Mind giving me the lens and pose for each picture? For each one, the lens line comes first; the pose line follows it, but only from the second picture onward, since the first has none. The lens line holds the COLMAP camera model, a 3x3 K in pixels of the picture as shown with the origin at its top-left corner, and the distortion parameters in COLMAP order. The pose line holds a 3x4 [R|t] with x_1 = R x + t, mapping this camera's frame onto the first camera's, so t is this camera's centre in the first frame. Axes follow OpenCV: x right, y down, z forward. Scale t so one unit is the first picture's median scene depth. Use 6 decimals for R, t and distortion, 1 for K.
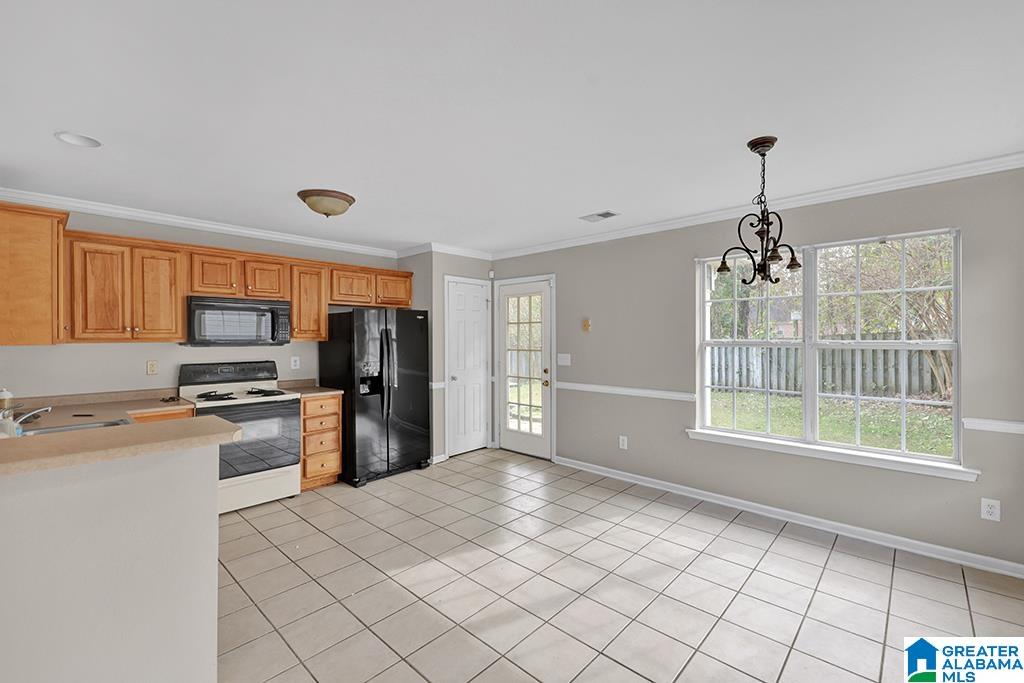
lens RADIAL K [[431.4, 0, 508.9], [0, 431.4, 338.7], [0, 0, 1]] dist [0.002992, 0.000100]
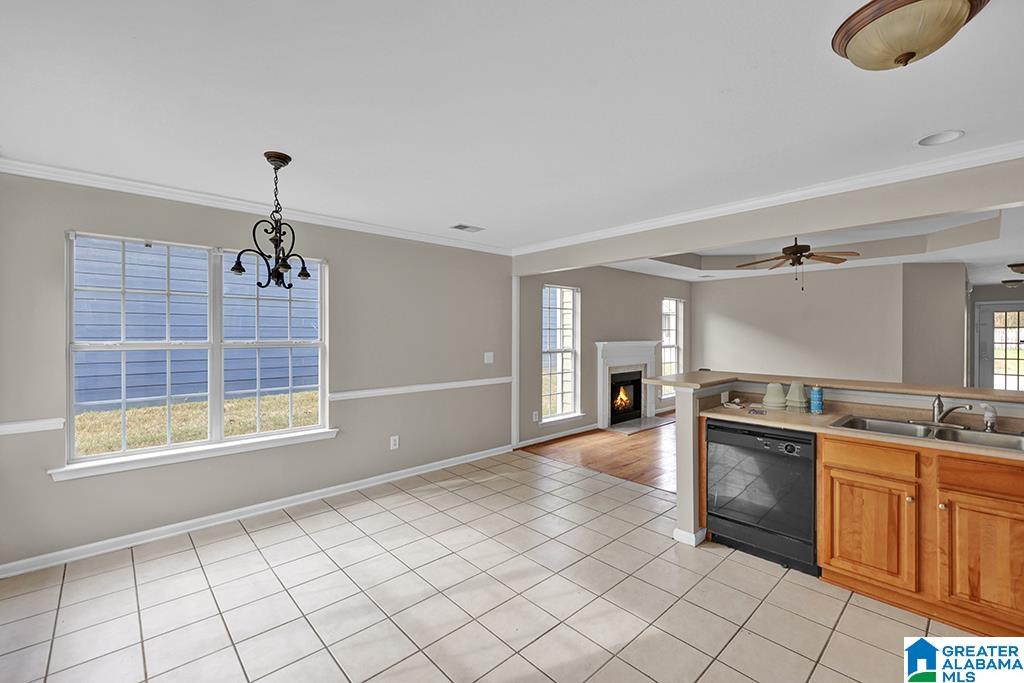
lens RADIAL K [[431.4, 0, 507.8], [0, 431.4, 335.0], [0, 0, 1]] dist [0.002992, 0.000100]
pose [[-0.997265, 0.004354, 0.073774, -0.062430], [0.004818, 0.999970, 0.006115, -0.012754], [-0.073745, 0.006454, -0.997256, 1.879460]]
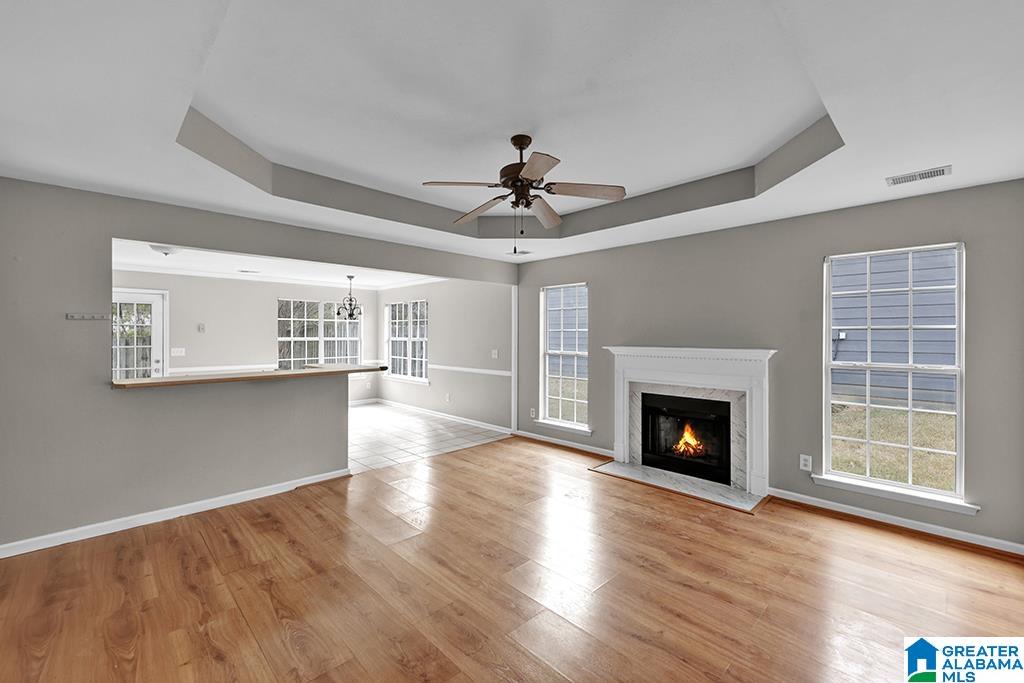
lens RADIAL K [[431.4, 0, 508.0], [0, 431.4, 338.2], [0, 0, 1]] dist [0.002992, 0.000100]
pose [[0.052324, -0.006644, 0.998608, -2.391252], [0.003976, 0.999971, 0.006444, -0.005391], [-0.998622, 0.003633, 0.052349, -0.325423]]
